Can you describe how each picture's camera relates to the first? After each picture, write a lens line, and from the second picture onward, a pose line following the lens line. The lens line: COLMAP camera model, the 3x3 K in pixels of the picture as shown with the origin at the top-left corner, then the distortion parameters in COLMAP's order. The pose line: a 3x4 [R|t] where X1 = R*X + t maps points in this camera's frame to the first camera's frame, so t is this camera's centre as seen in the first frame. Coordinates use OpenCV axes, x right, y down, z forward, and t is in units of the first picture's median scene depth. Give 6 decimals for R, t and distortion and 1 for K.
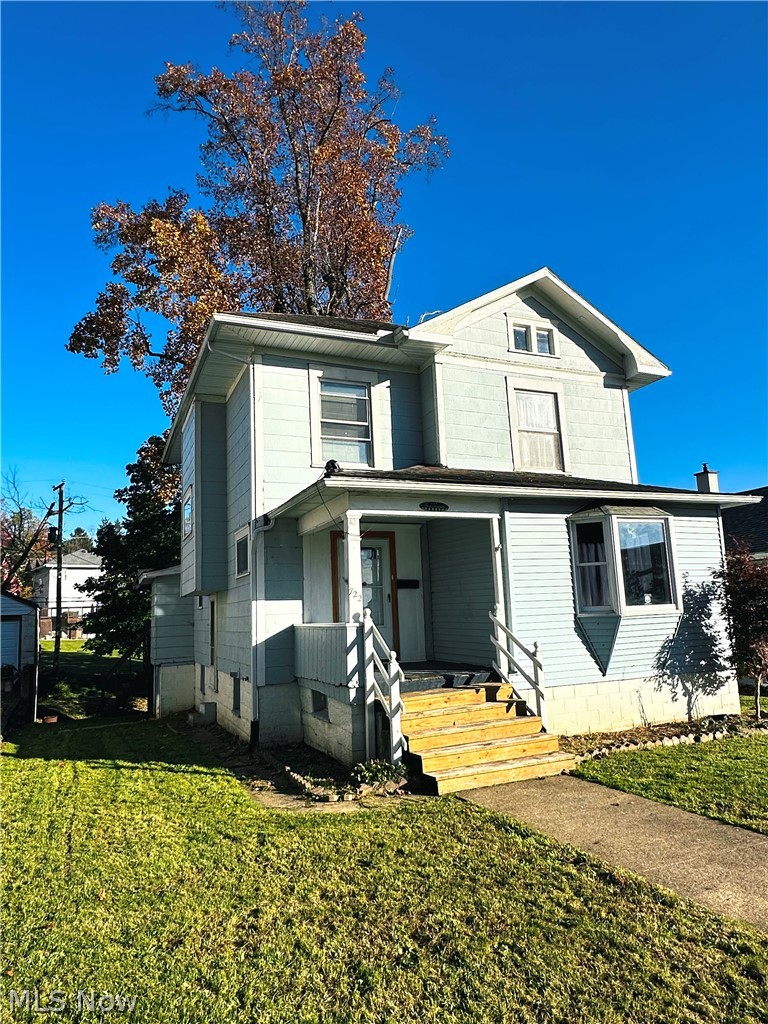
lens RADIAL K [[646.5, 0, 384.0], [0, 646.5, 512.0], [0, 0, 1]] dist [-0.002540, -0.001888]
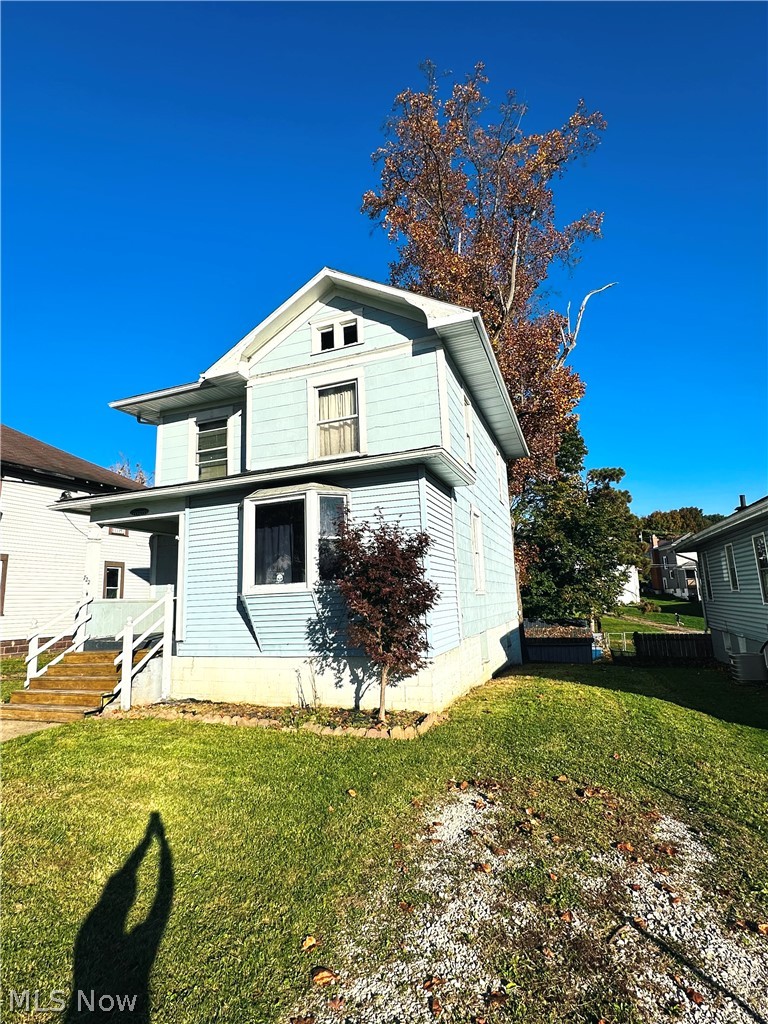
lens RADIAL K [[506.9, 0, 384.0], [0, 506.9, 512.0], [0, 0, 1]] dist [-0.002187, 0.000176]
pose [[0.719079, -0.104378, -0.687045, 0.999206], [0.111666, 0.993164, -0.034012, 0.072902], [0.685898, -0.052262, 0.725819, 0.514290]]
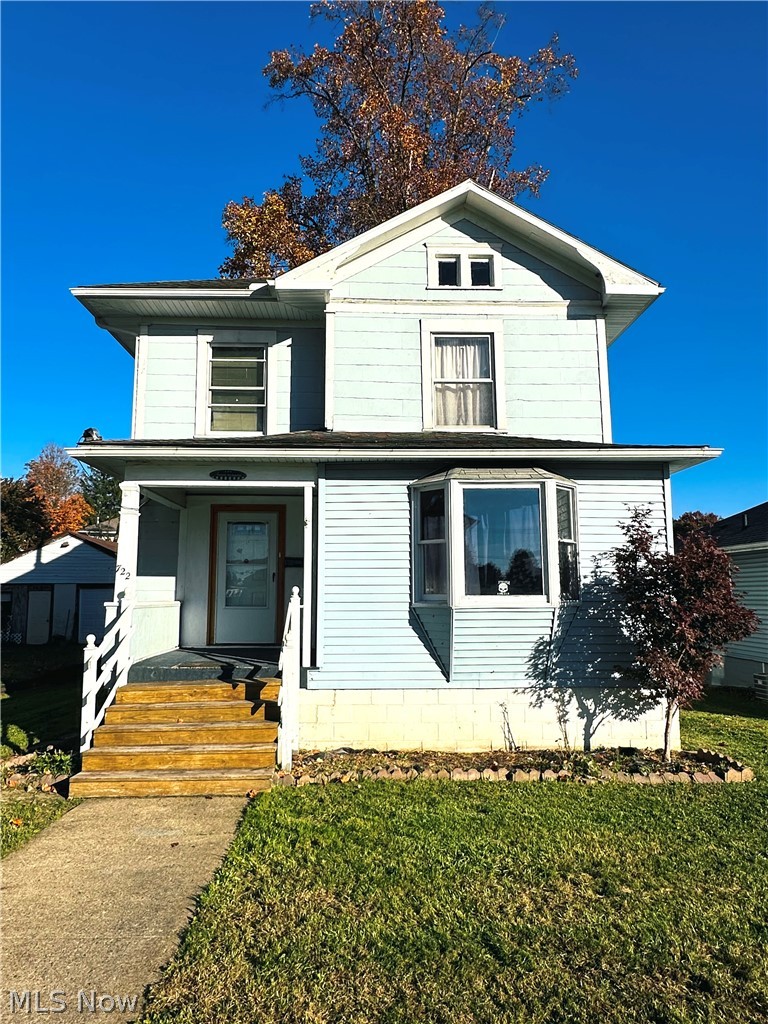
lens RADIAL K [[646.5, 0, 384.0], [0, 646.5, 512.0], [0, 0, 1]] dist [-0.002540, -0.001888]
pose [[0.932452, -0.008348, -0.361198, 0.517272], [0.020779, 0.999317, 0.030546, 0.016994], [0.360697, -0.035988, 0.931989, 0.217977]]
